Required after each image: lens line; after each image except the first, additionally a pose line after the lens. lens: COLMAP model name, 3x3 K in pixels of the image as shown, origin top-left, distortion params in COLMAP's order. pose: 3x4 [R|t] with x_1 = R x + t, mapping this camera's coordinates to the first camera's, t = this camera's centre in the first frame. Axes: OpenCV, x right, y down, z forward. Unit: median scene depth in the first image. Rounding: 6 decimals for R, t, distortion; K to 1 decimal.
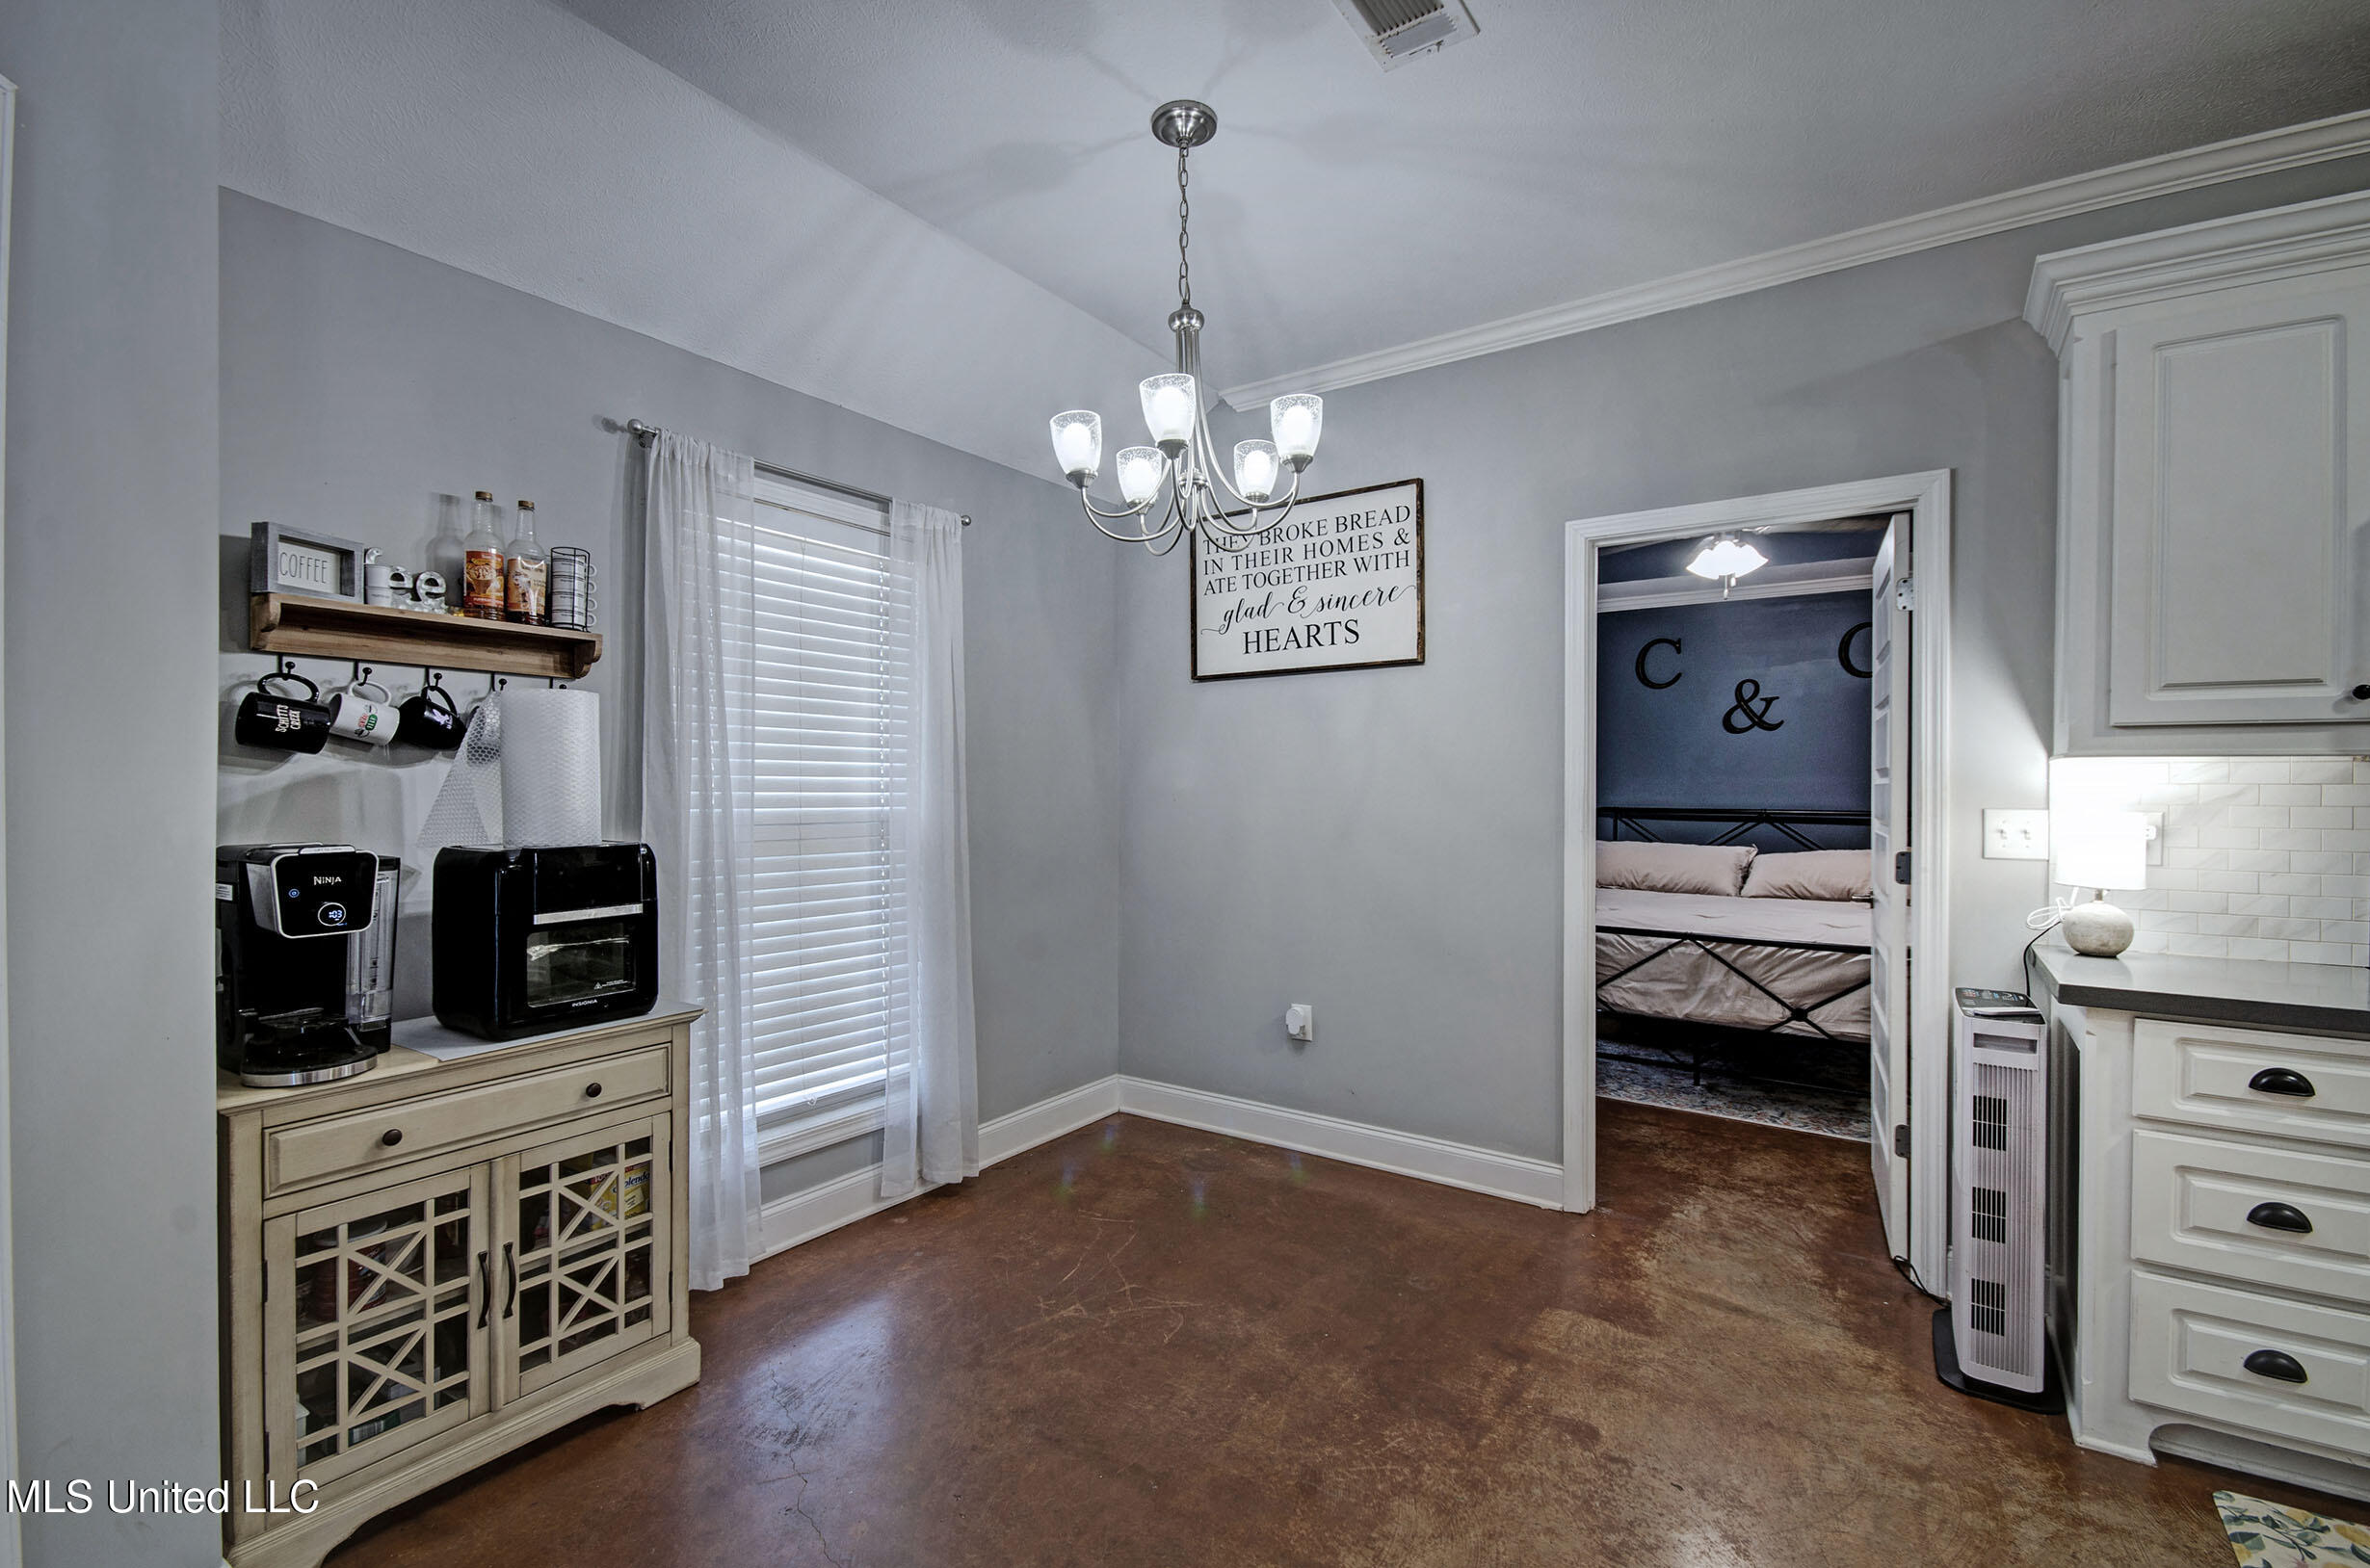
lens RADIAL K [[1045.1, 0, 1171.3], [0, 1045.1, 787.8], [0, 0, 1]] dist [0.000294, 0.000117]
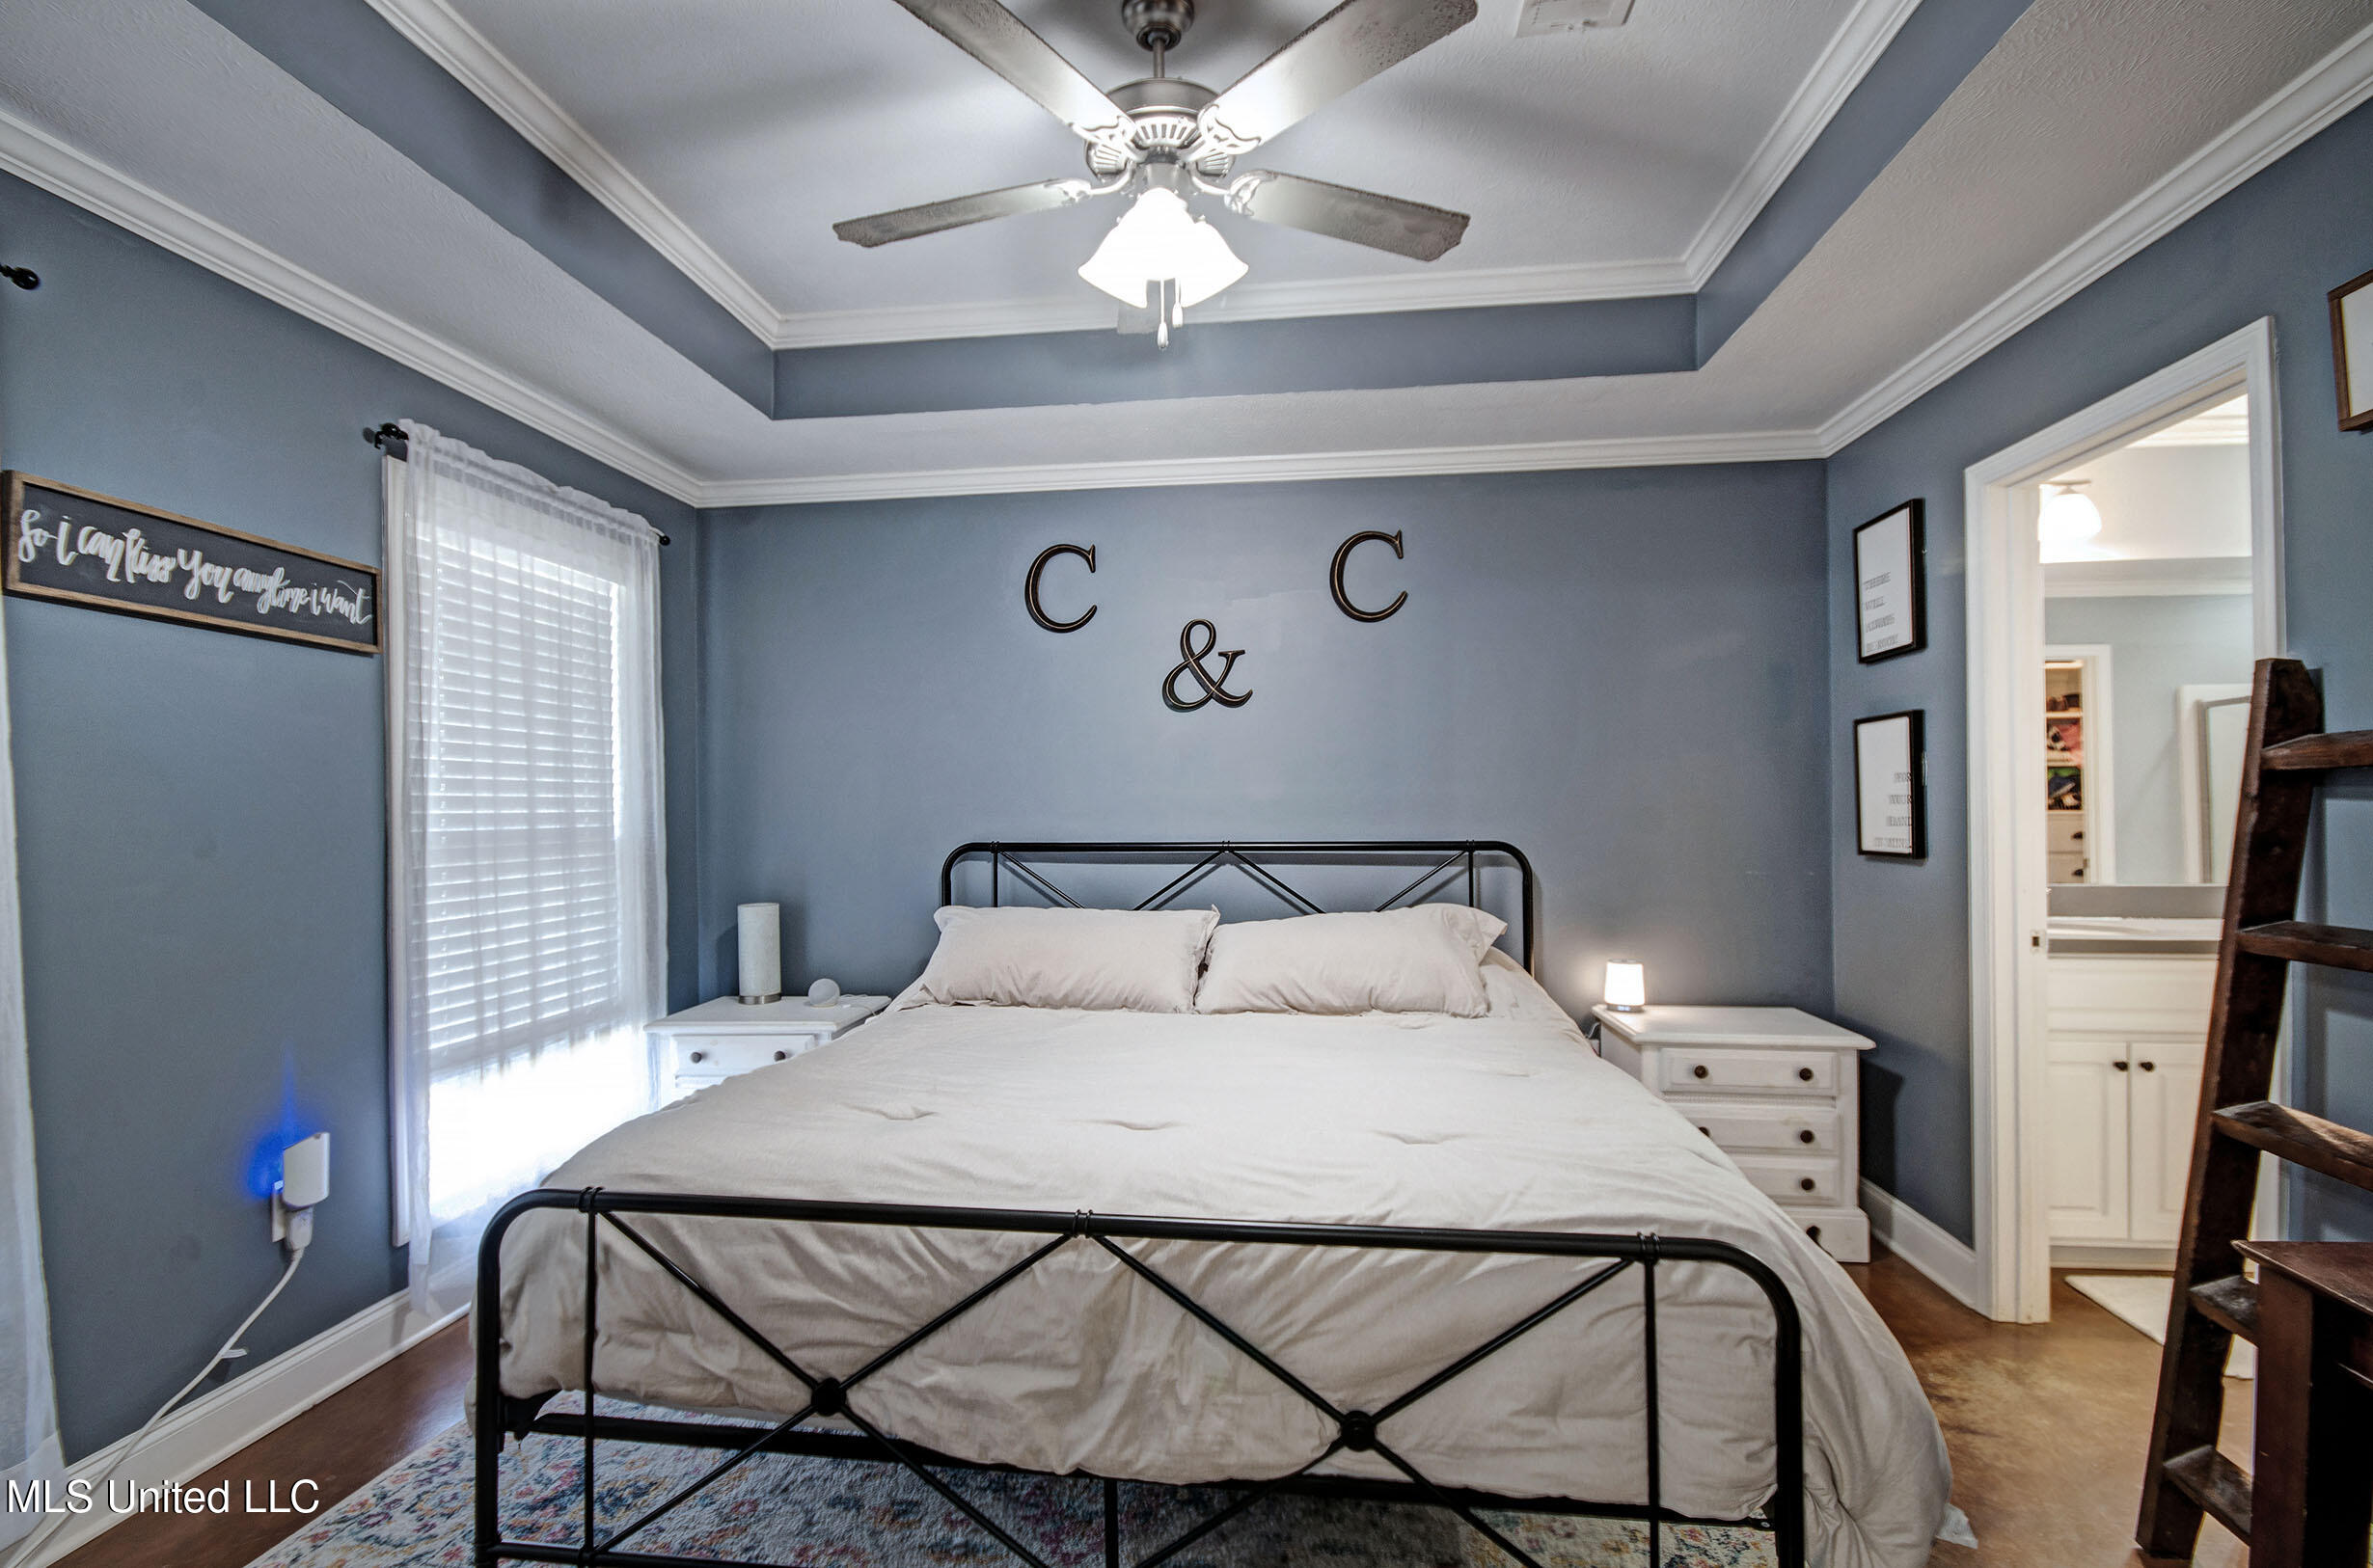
lens RADIAL K [[1046.4, 0, 1172.8], [0, 1046.4, 787.8], [0, 0, 1]] dist [0.000294, 0.000117]
pose [[0.881151, -0.005480, 0.472802, 0.354167], [0.015262, 0.999741, -0.016856, -0.000280], [-0.472588, 0.022068, 0.881007, 0.668511]]
